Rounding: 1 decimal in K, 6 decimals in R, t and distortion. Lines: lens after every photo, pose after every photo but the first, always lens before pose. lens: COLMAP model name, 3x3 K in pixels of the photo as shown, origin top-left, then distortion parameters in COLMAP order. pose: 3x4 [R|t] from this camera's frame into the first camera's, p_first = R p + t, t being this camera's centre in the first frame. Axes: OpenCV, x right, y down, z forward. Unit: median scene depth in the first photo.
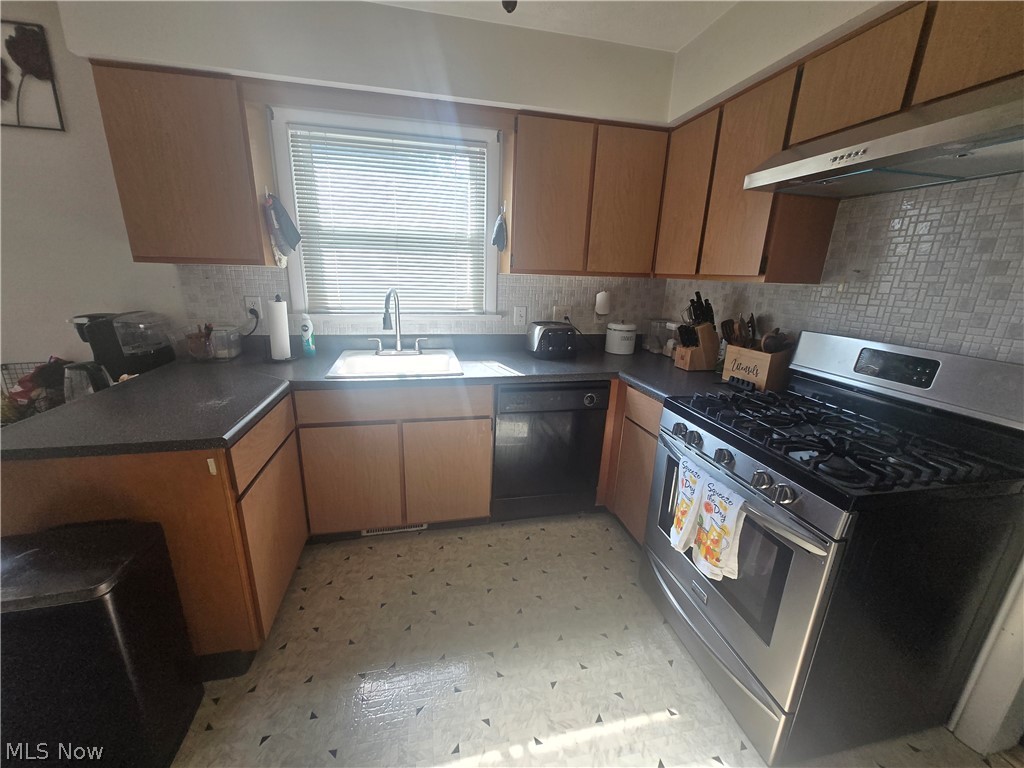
lens RADIAL K [[402.6, 0, 511.6], [0, 402.6, 385.2], [0, 0, 1]] dist [-0.002677, -0.000425]
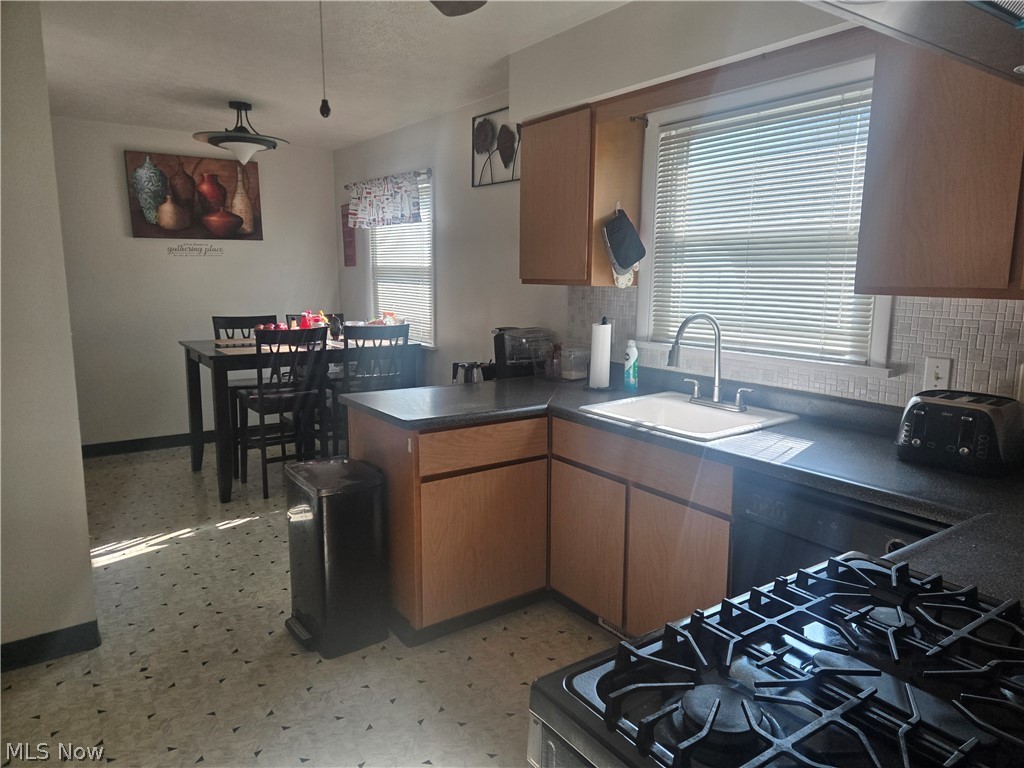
lens RADIAL K [[680.3, 0, 514.3], [0, 680.3, 381.3], [0, 0, 1]] dist [0.042146, -0.029519]
pose [[0.398116, 0.118424, -0.909659, 0.697813], [-0.250035, 0.968094, 0.016603, -0.056471], [0.882602, 0.220836, 0.415024, 0.208943]]
